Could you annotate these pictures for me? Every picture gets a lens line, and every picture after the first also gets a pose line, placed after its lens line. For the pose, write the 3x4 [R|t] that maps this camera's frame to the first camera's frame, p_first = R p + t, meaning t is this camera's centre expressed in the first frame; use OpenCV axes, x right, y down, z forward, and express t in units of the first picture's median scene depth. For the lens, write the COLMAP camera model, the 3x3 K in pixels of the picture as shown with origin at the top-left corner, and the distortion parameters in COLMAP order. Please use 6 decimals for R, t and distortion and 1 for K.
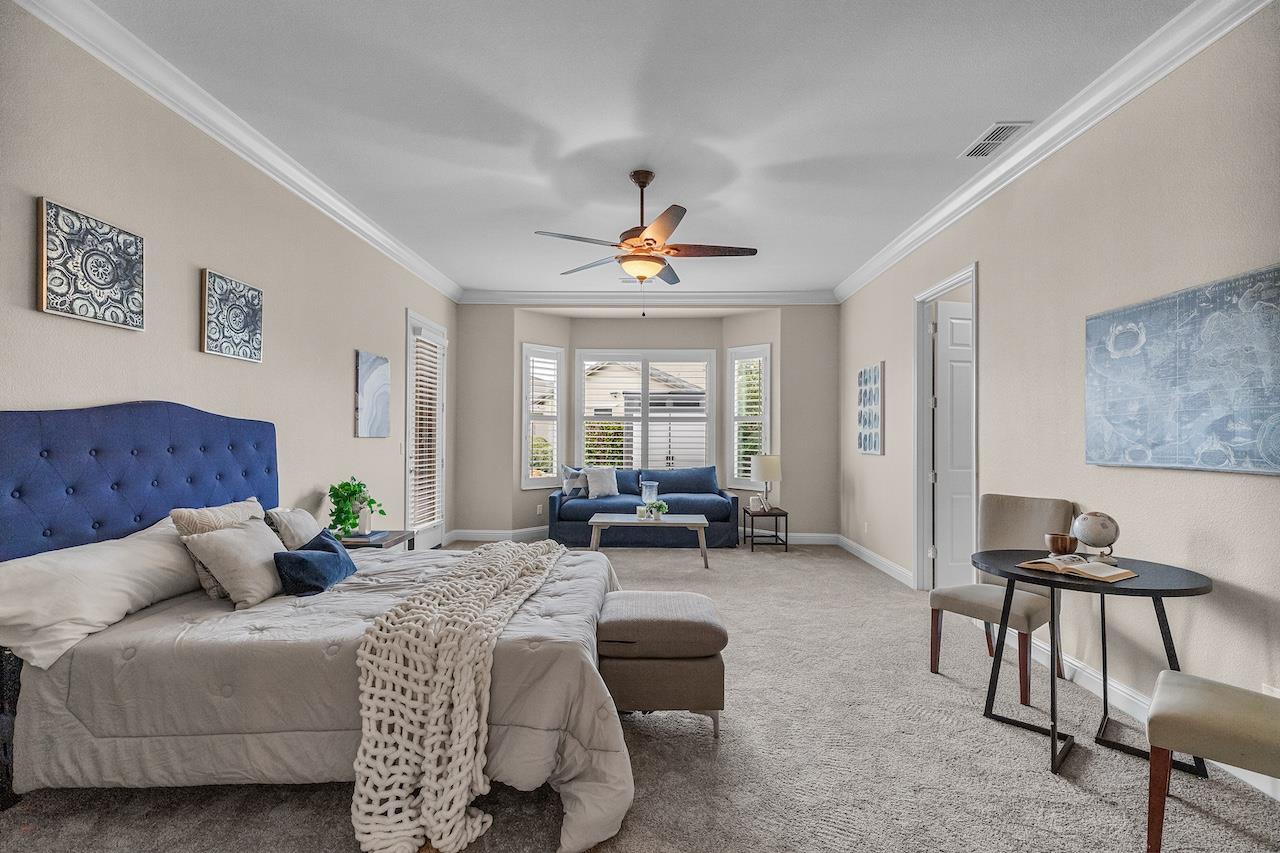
lens RADIAL K [[577.8, 0, 640.0], [0, 577.8, 426.5], [0, 0, 1]] dist [0.000305, -0.000522]
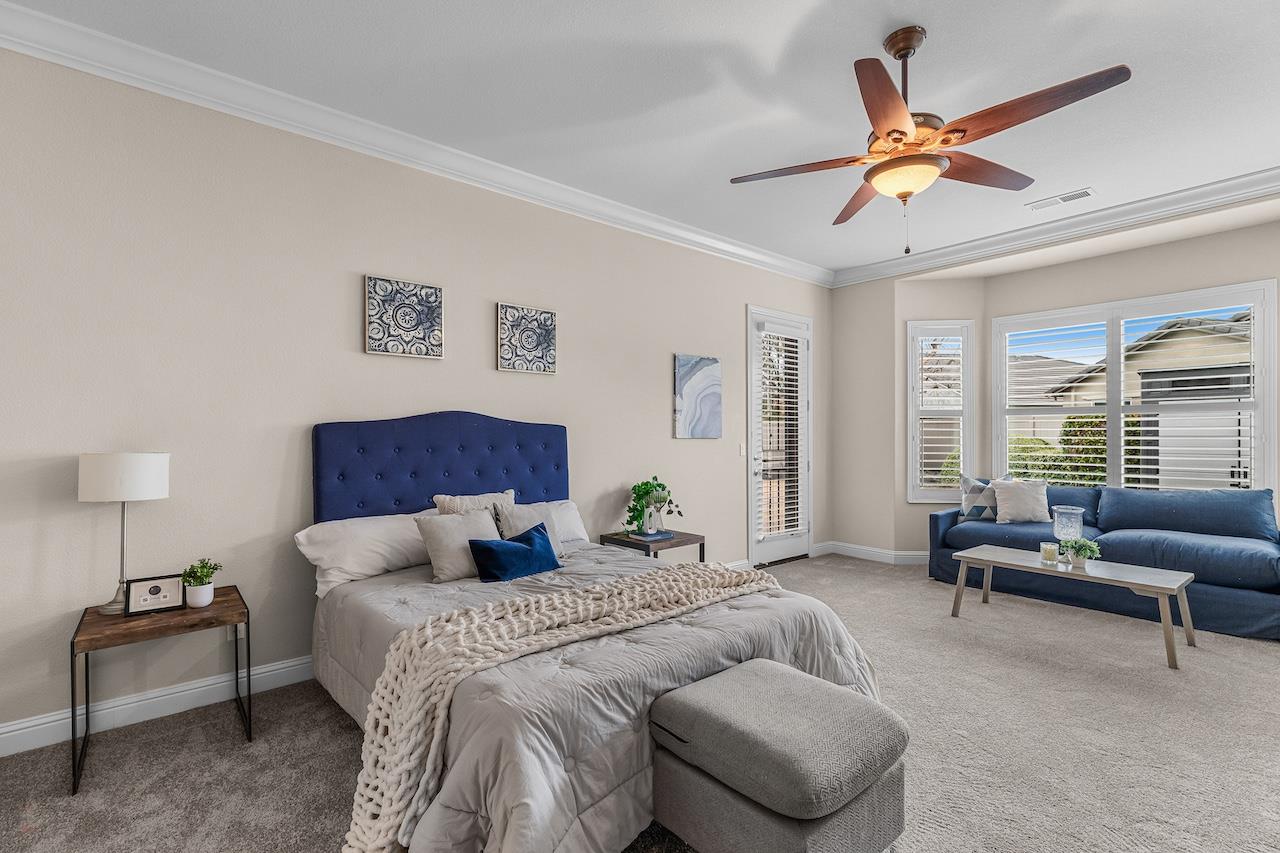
lens RADIAL K [[577.8, 0, 640.0], [0, 577.8, 426.5], [0, 0, 1]] dist [0.000305, -0.000522]
pose [[0.646935, -0.019184, -0.762304, 0.378292], [0.017637, 0.999792, -0.010193, 0.010211], [0.762341, -0.006850, 0.647139, 0.422325]]
